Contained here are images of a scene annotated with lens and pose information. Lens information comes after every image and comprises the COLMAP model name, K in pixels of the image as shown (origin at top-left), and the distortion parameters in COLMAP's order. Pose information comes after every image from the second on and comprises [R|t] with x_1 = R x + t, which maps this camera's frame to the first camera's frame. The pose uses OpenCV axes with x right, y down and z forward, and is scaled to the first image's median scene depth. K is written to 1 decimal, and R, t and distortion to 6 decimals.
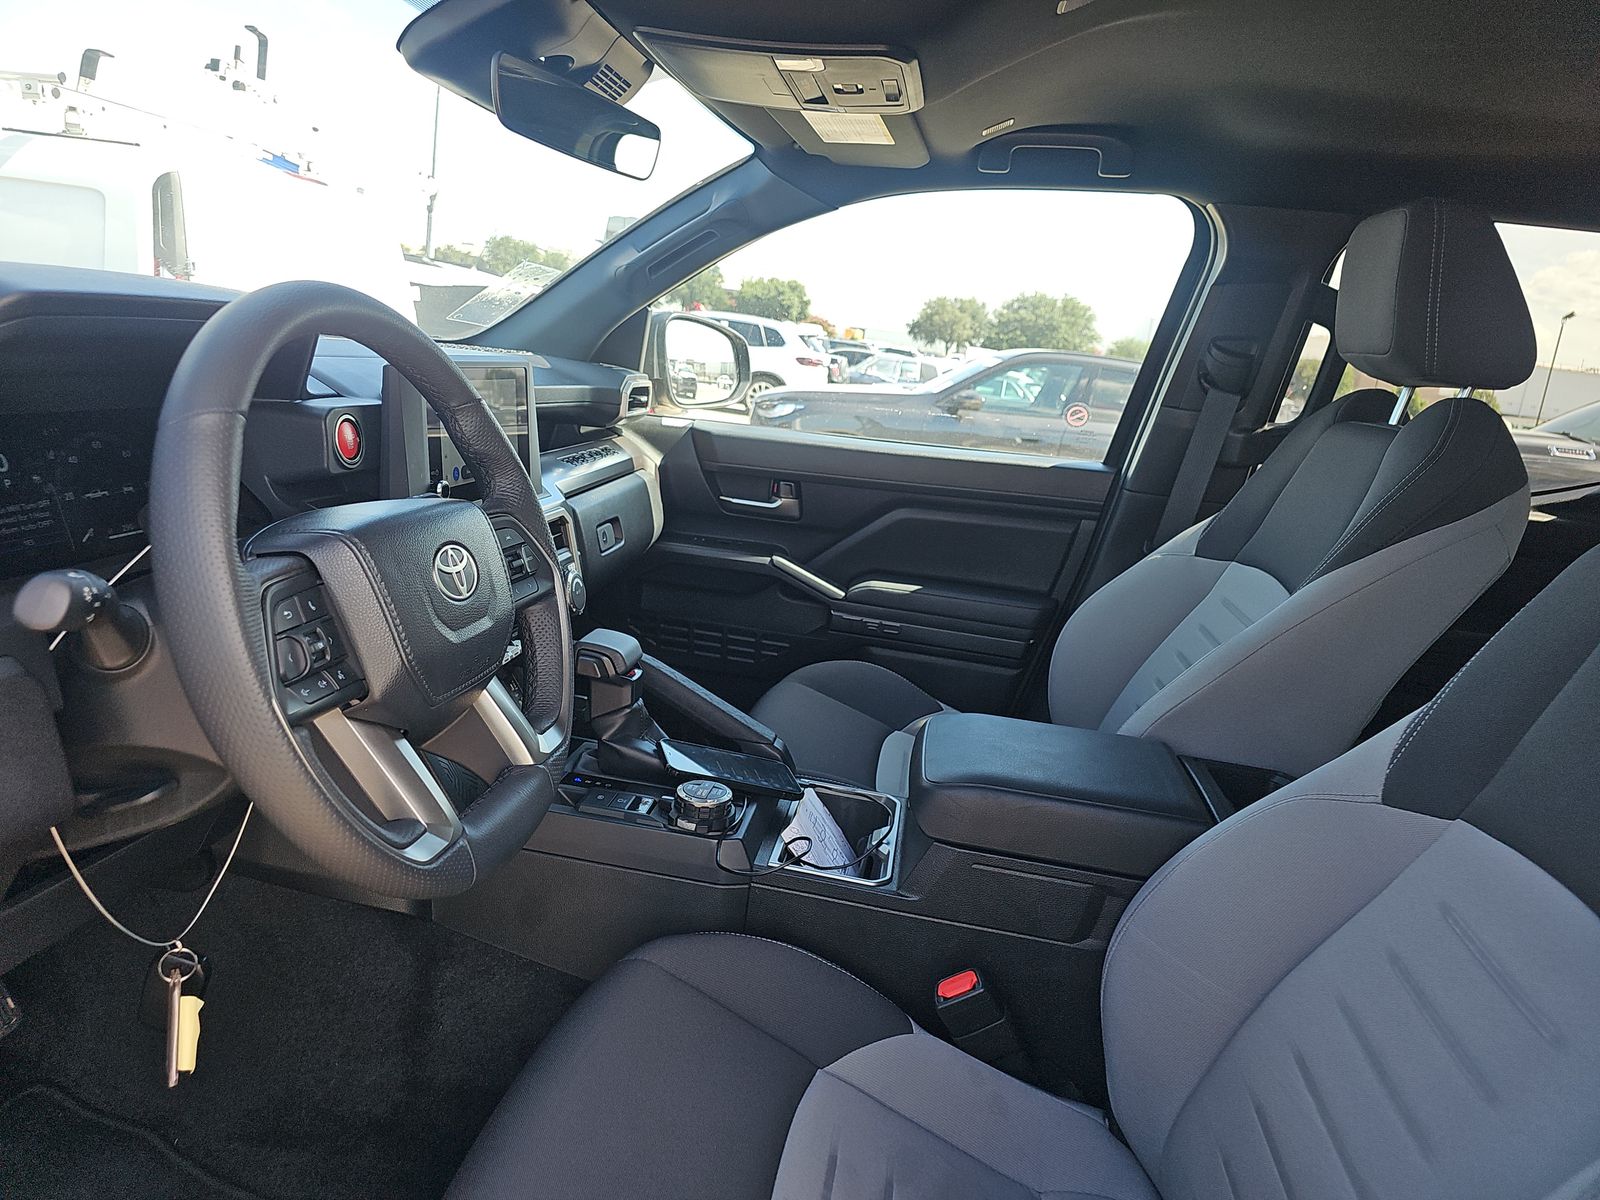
lens RADIAL K [[1049.8, 0, 800.2], [0, 1049.8, 592.8], [0, 0, 1]] dist [0.037709, -0.037560]
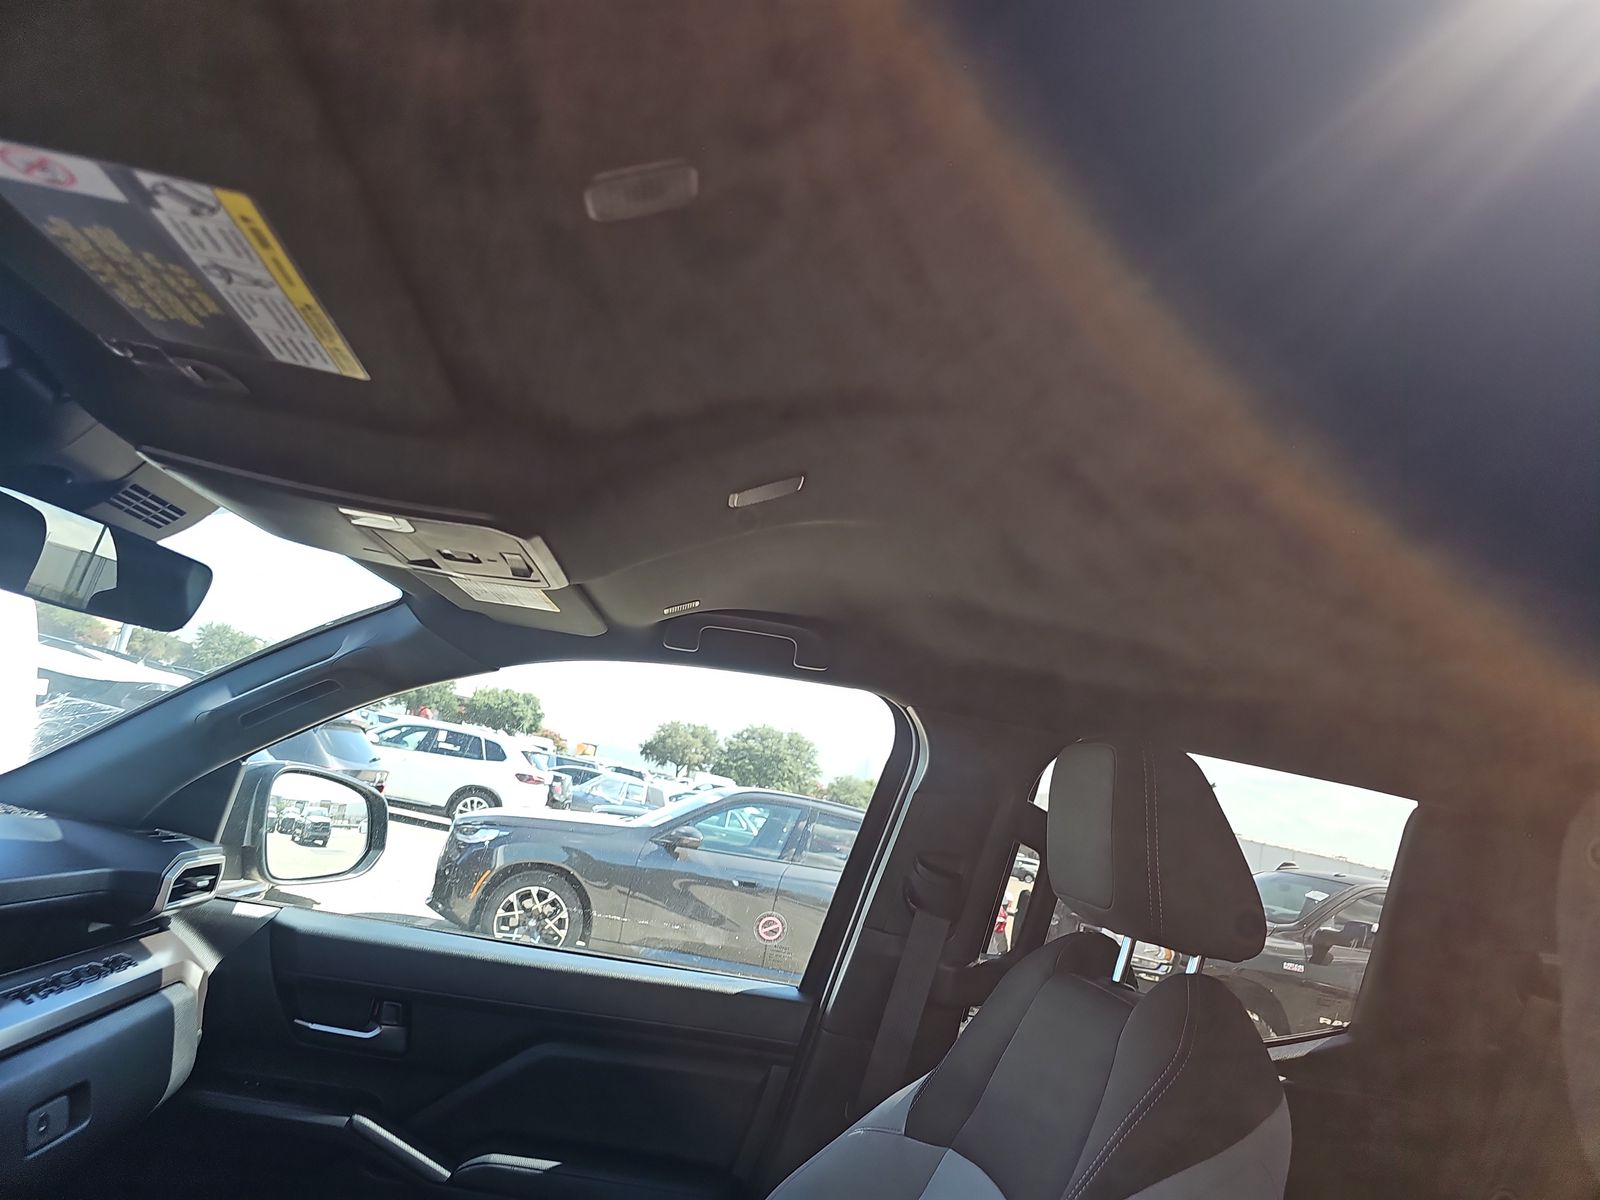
lens RADIAL K [[1049.8, 0, 803.8], [0, 1049.8, 603.5], [0, 0, 1]] dist [0.037709, -0.037560]
pose [[0.965659, 0.111161, 0.234830, 0.062162], [-0.015019, 0.926221, -0.376682, -0.089690], [-0.259377, 0.360220, 0.896083, 0.145972]]
